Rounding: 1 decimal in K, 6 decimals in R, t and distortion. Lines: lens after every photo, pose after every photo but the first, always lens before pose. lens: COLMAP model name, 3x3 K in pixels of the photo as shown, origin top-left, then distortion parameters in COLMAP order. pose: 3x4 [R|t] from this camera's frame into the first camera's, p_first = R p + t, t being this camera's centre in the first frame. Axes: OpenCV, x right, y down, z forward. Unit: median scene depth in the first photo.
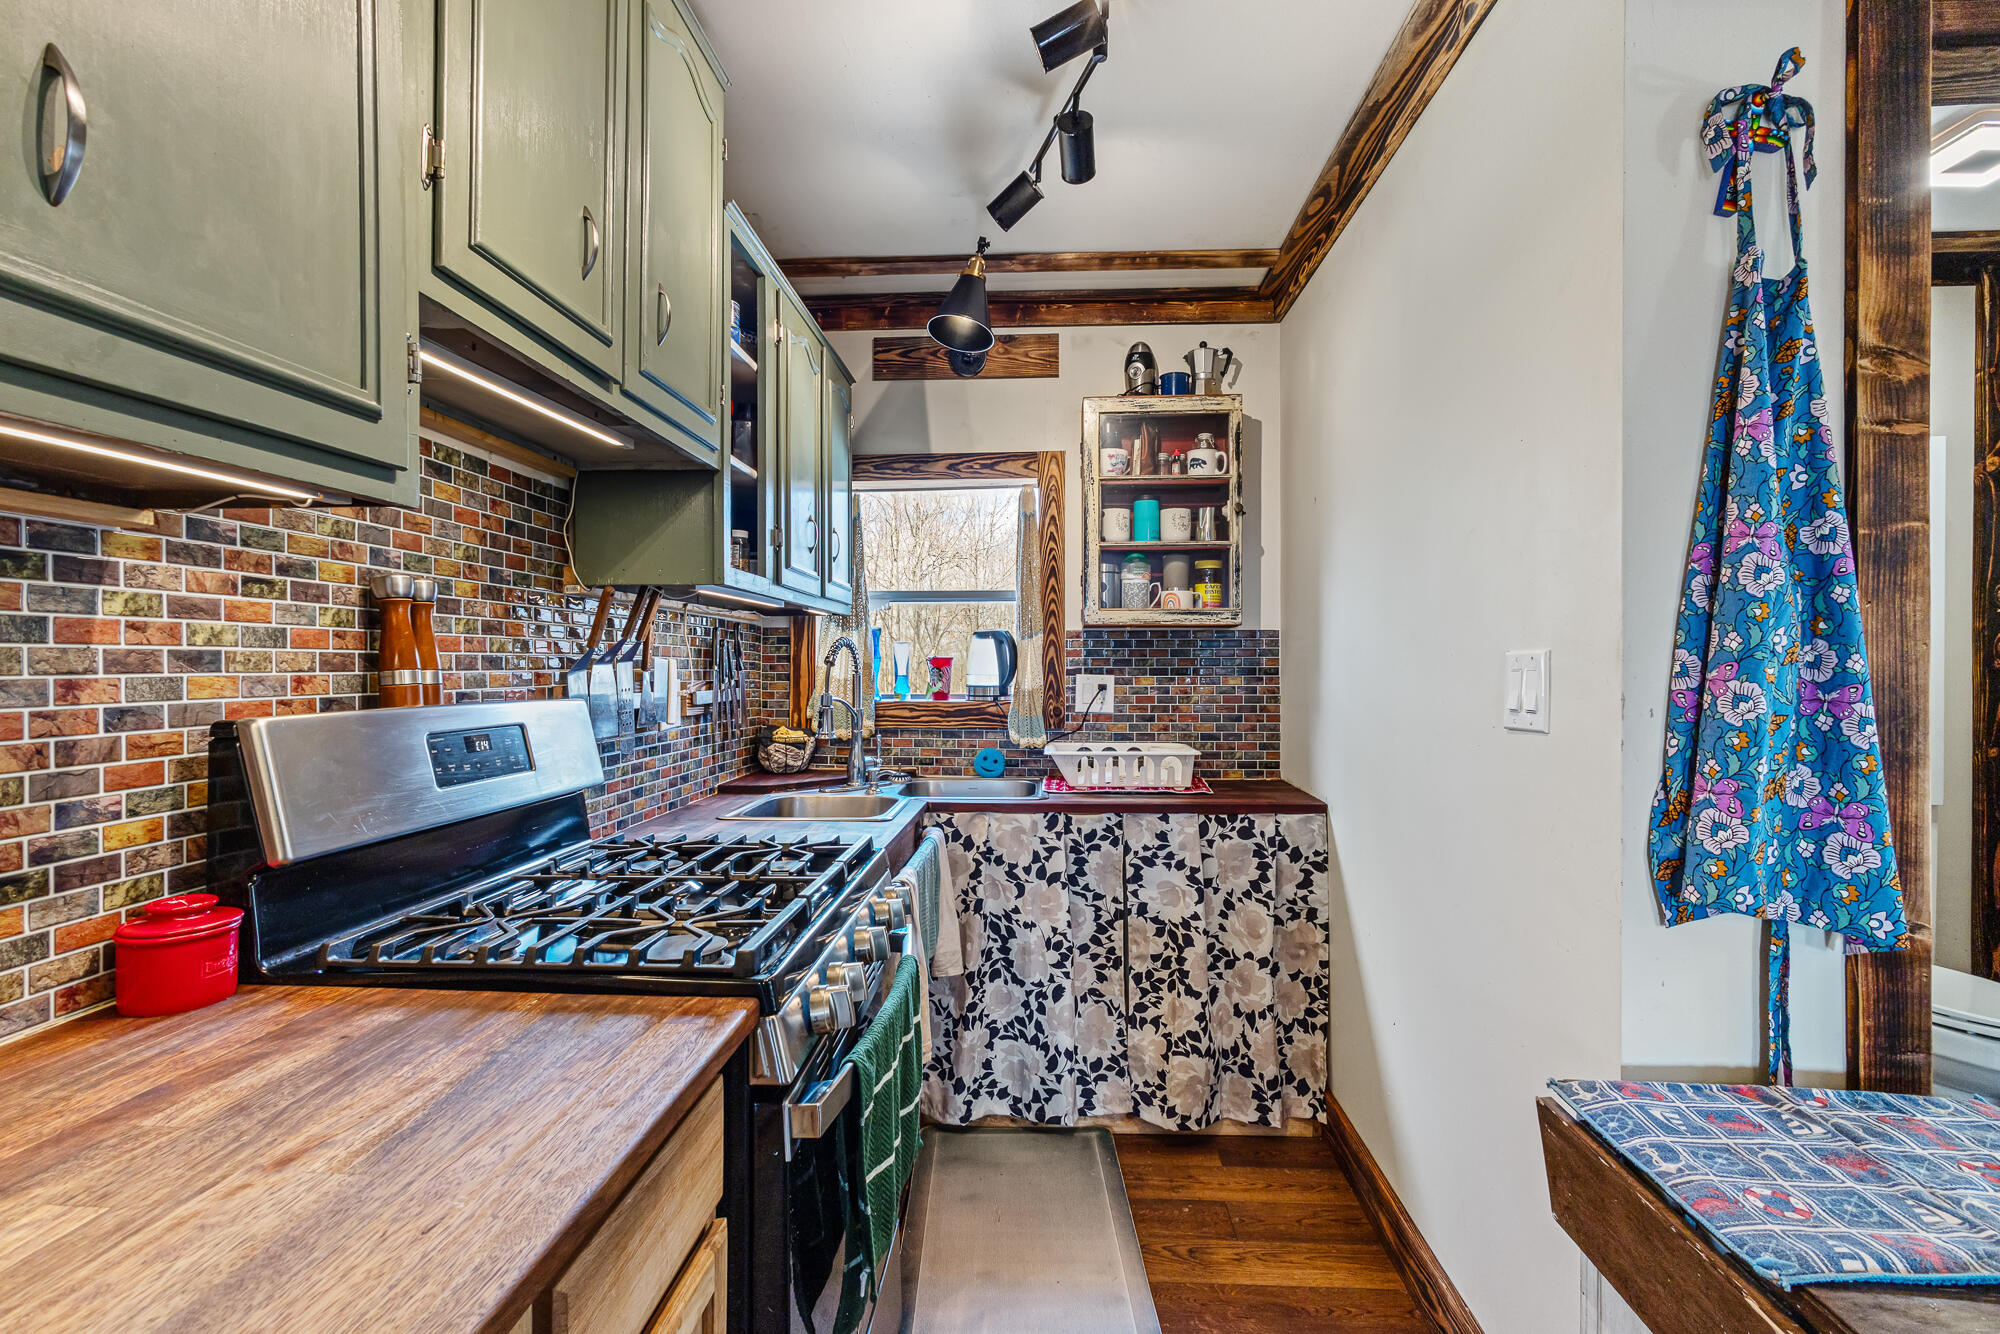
lens RADIAL K [[947.9, 0, 997.5], [0, 947.9, 664.8], [0, 0, 1]] dist [-0.016909, 0.002233]
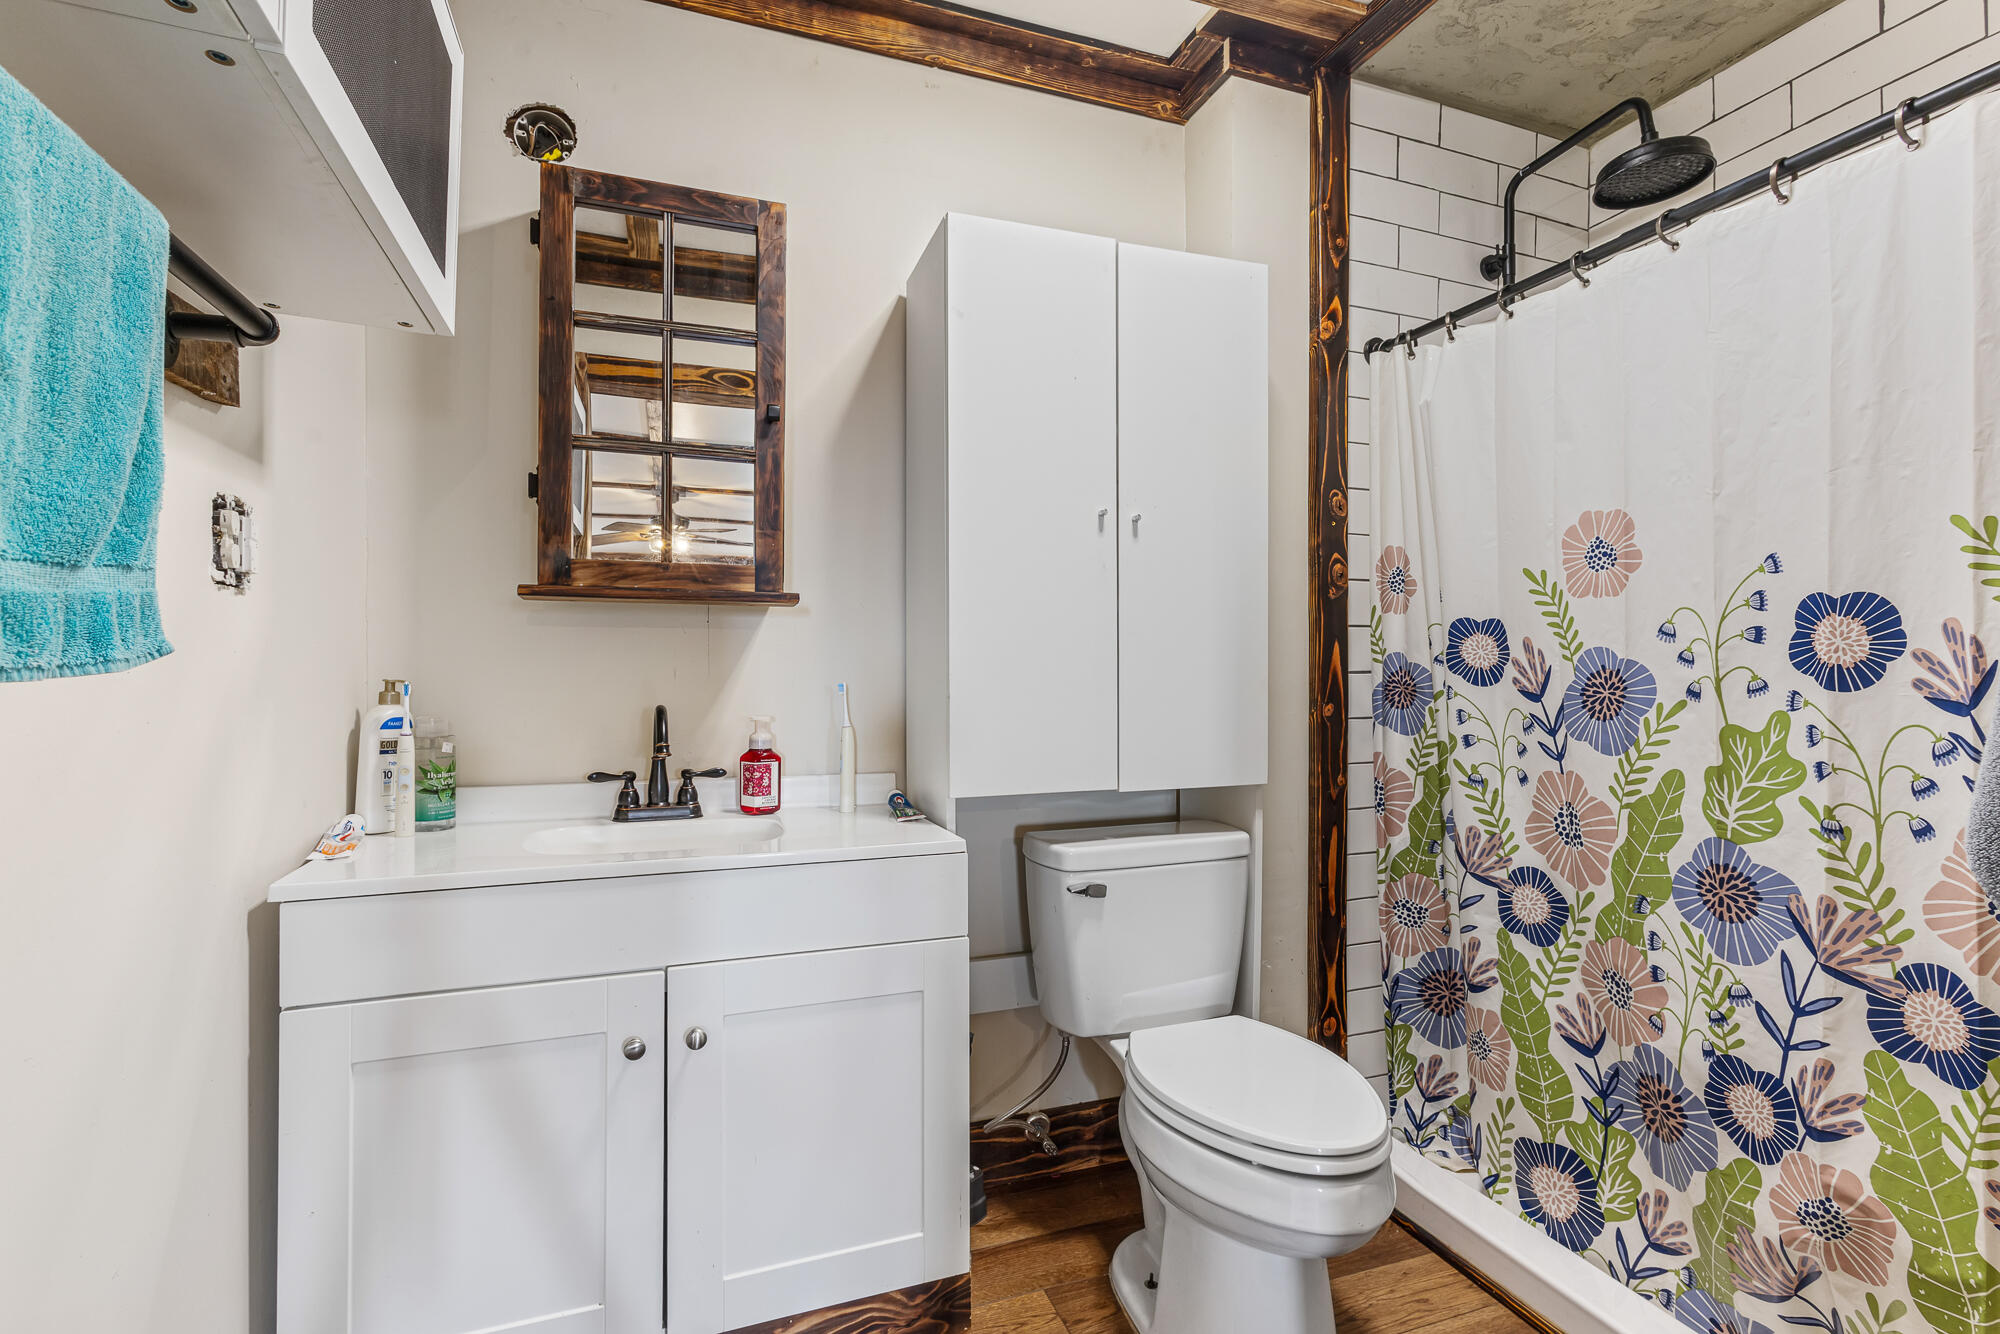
lens RADIAL K [[947.9, 0, 1006.6], [0, 947.9, 665.2], [0, 0, 1]] dist [-0.016909, 0.002233]
pose [[0.912247, 0.002379, 0.409633, 0.508345], [-0.001030, 0.999993, -0.003512, 0.059880], [-0.409639, 0.002782, 0.912244, 0.399875]]
